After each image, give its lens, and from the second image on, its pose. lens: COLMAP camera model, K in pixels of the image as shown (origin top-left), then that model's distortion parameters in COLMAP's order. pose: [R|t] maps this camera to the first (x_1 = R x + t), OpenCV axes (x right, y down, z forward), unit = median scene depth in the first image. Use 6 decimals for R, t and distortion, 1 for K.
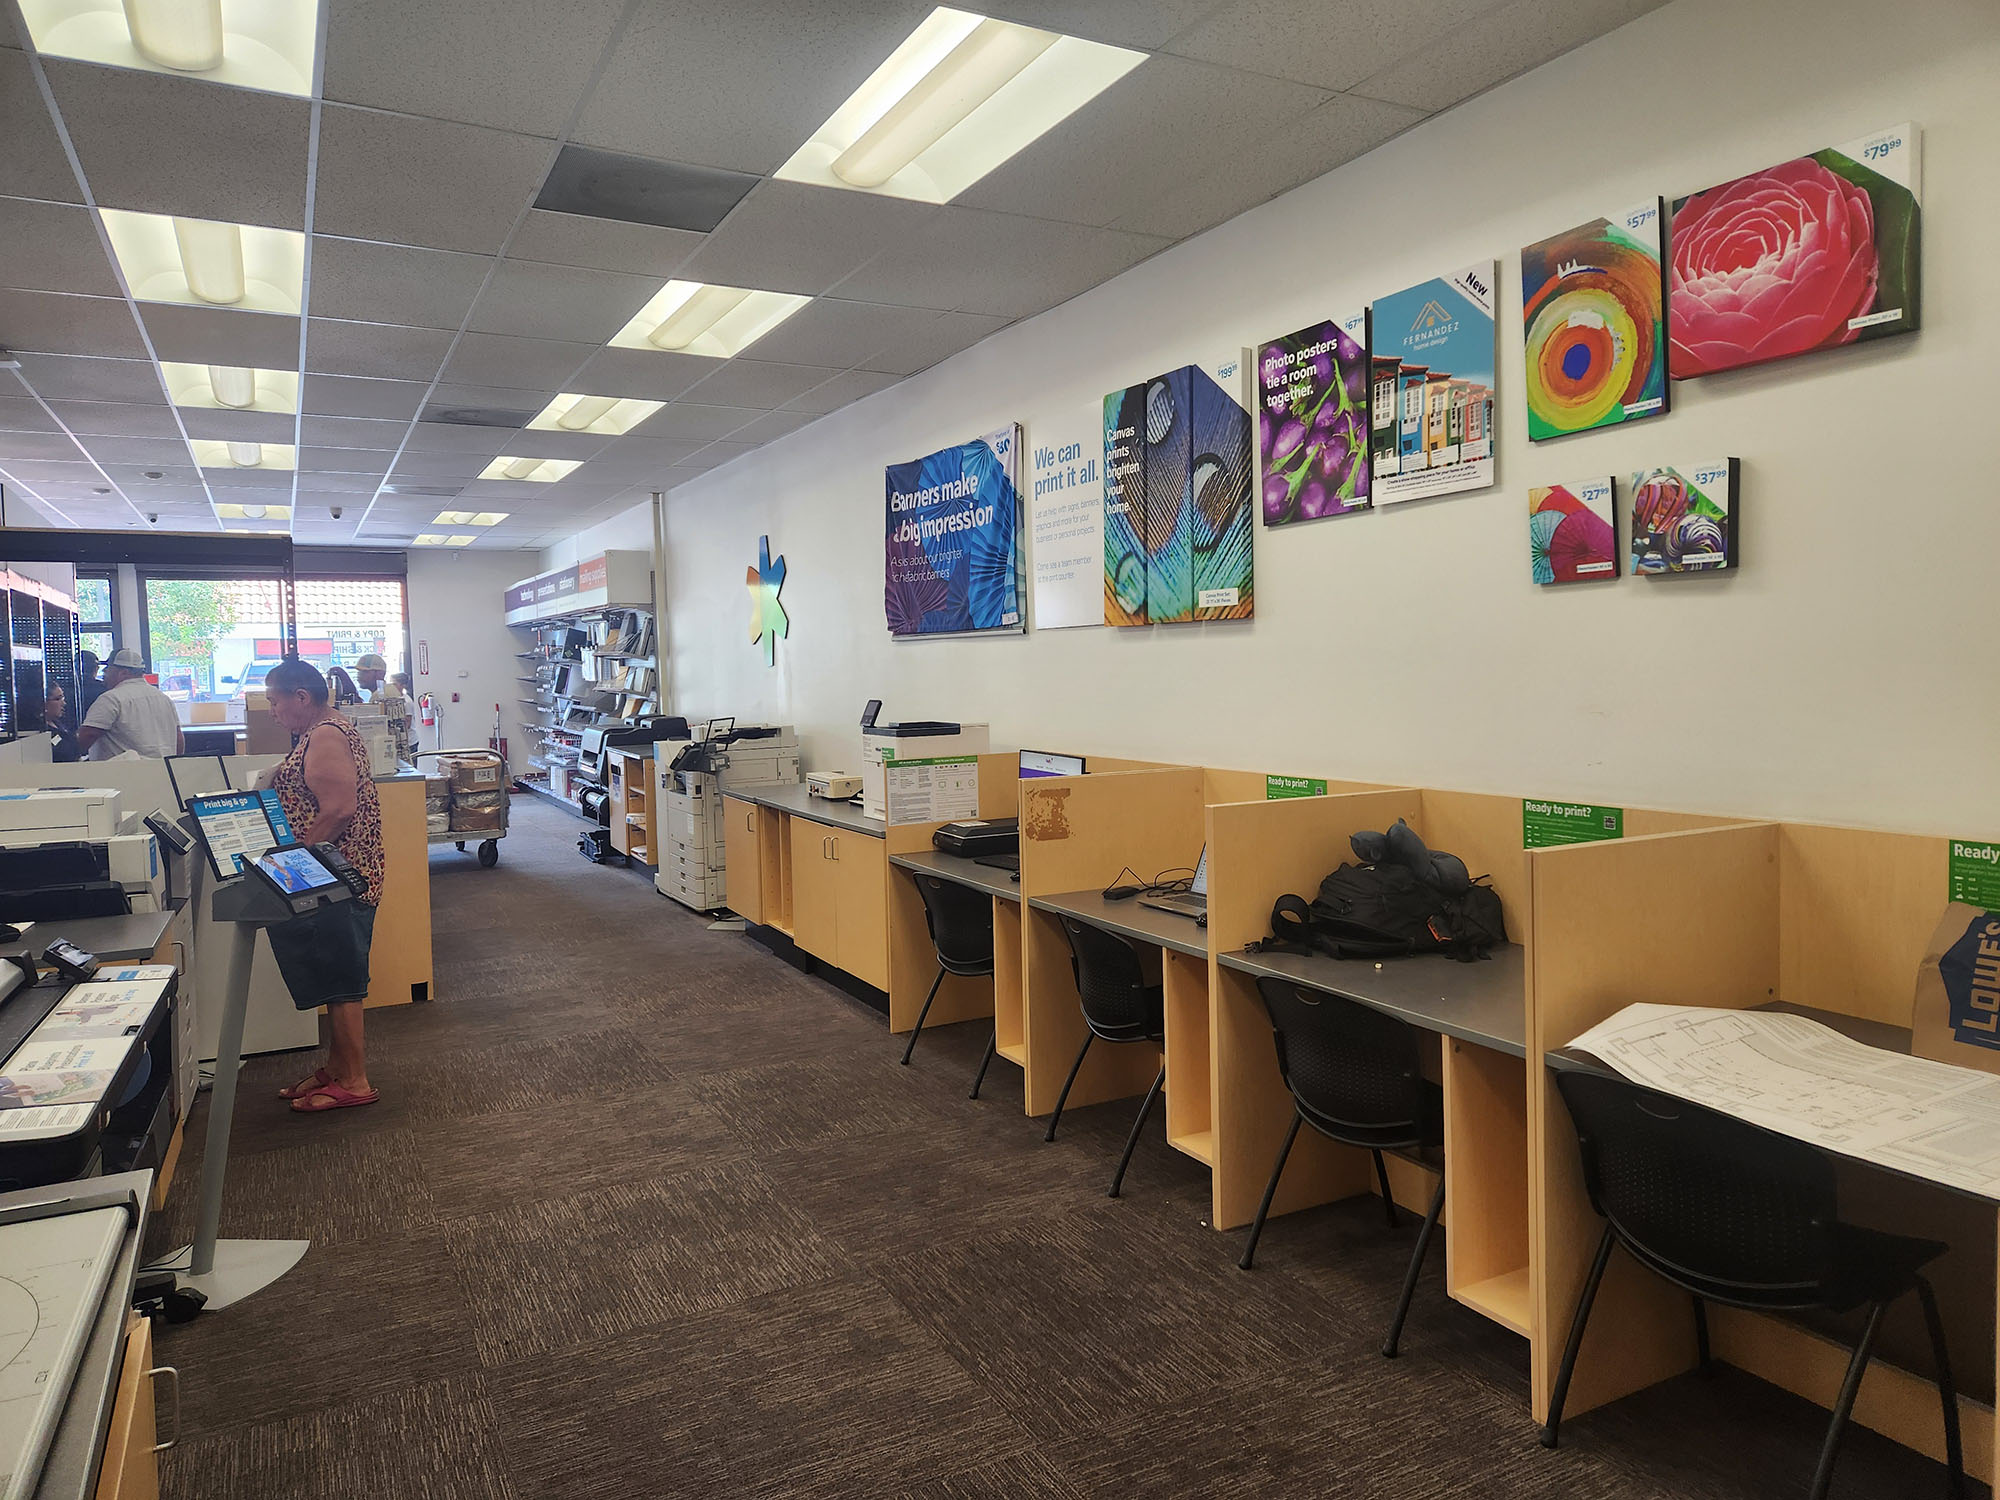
lens RADIAL K [[1330.2, 0, 1011.1], [0, 1330.2, 749.0], [0, 0, 1]] dist [0.085593, -0.082315]
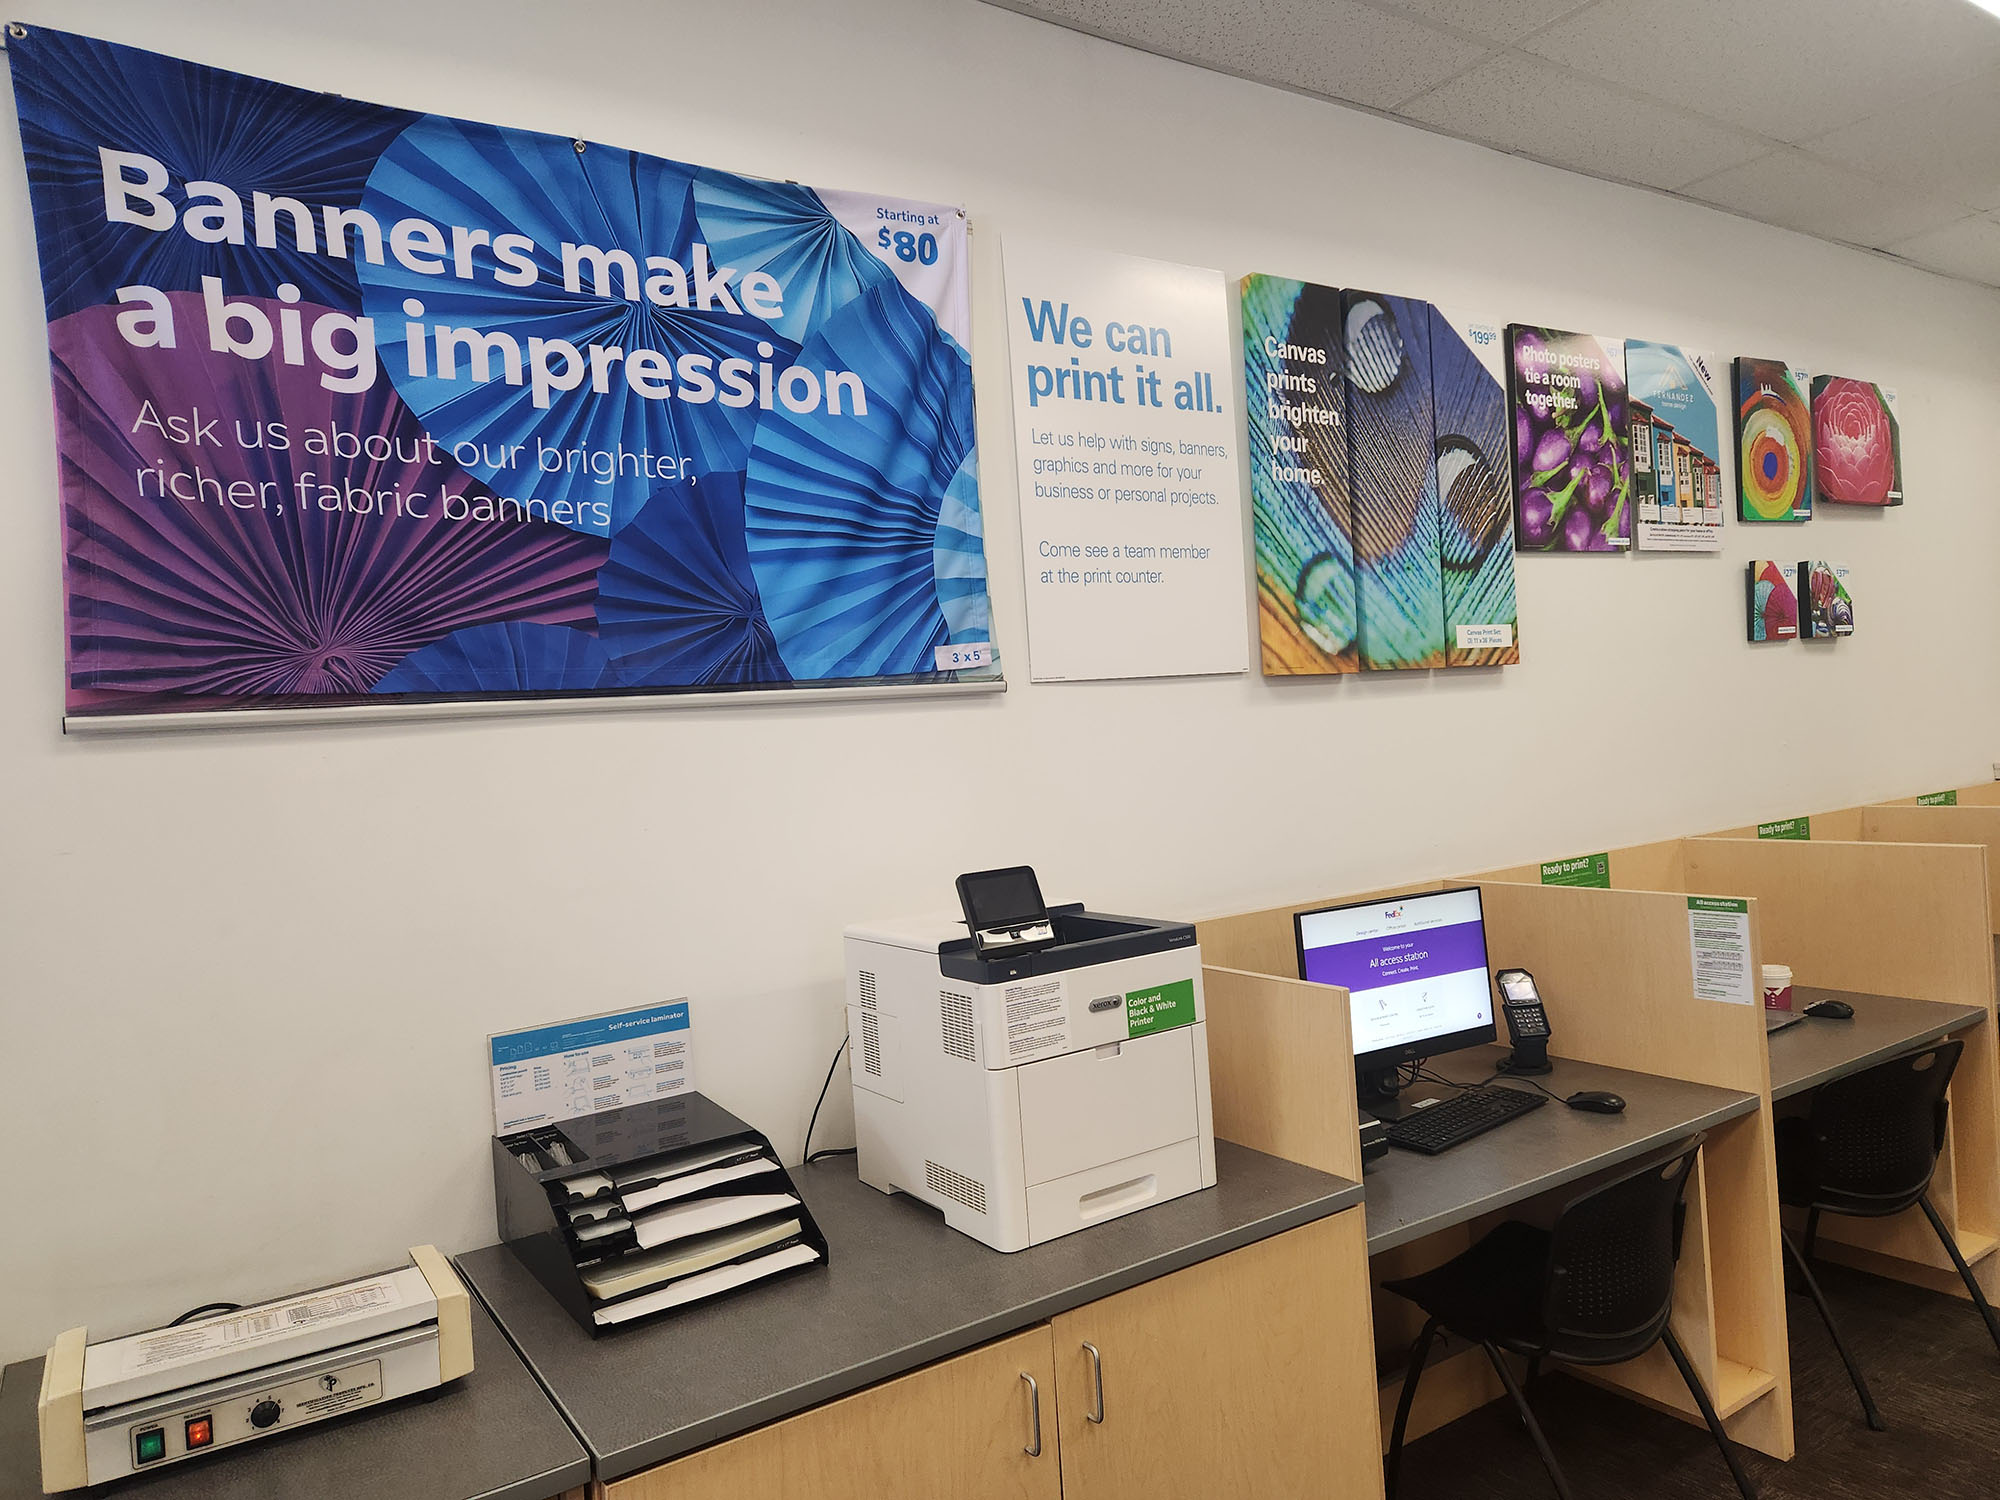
lens RADIAL K [[1330.2, 0, 1011.1], [0, 1330.2, 749.0], [0, 0, 1]] dist [0.085593, -0.082315]
pose [[-0.090159, 0.011336, 0.995863, -0.510026], [0.131117, 0.991367, 0.000585, -0.080107], [-0.987259, 0.130628, -0.090867, 1.230880]]
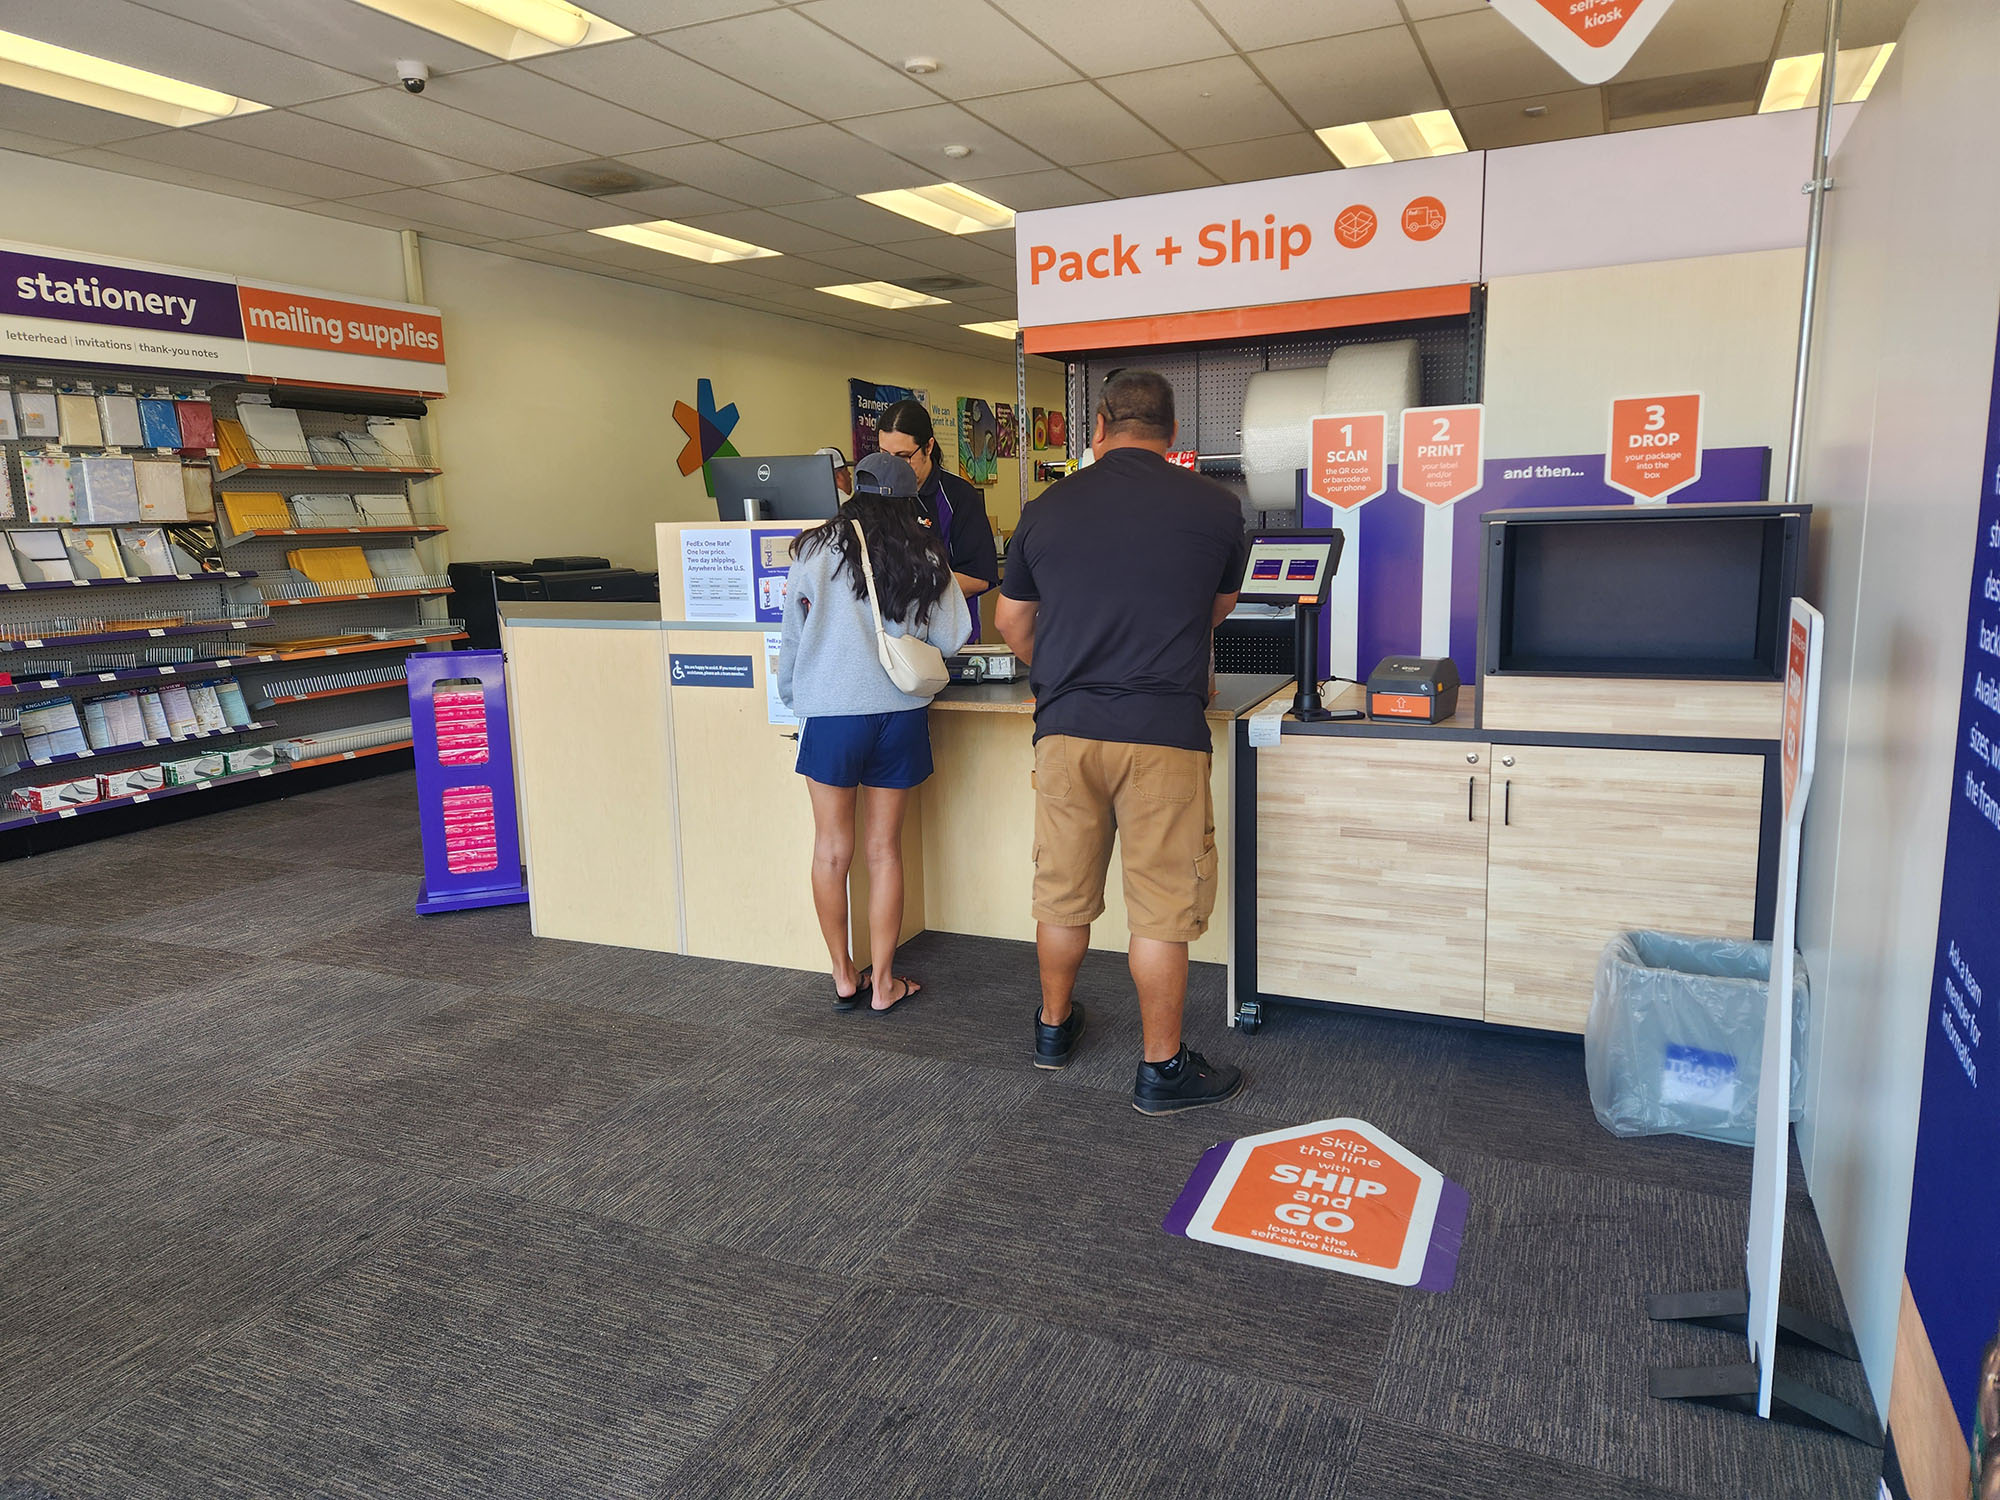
lens RADIAL K [[1330.2, 0, 1011.1], [0, 1330.2, 749.0], [0, 0, 1]] dist [0.085593, -0.082315]
pose [[-0.606581, -0.106294, 0.787884, -2.307814], [0.089837, 0.975510, 0.200771, -0.106642], [-0.789930, 0.192565, -0.582177, 2.755776]]
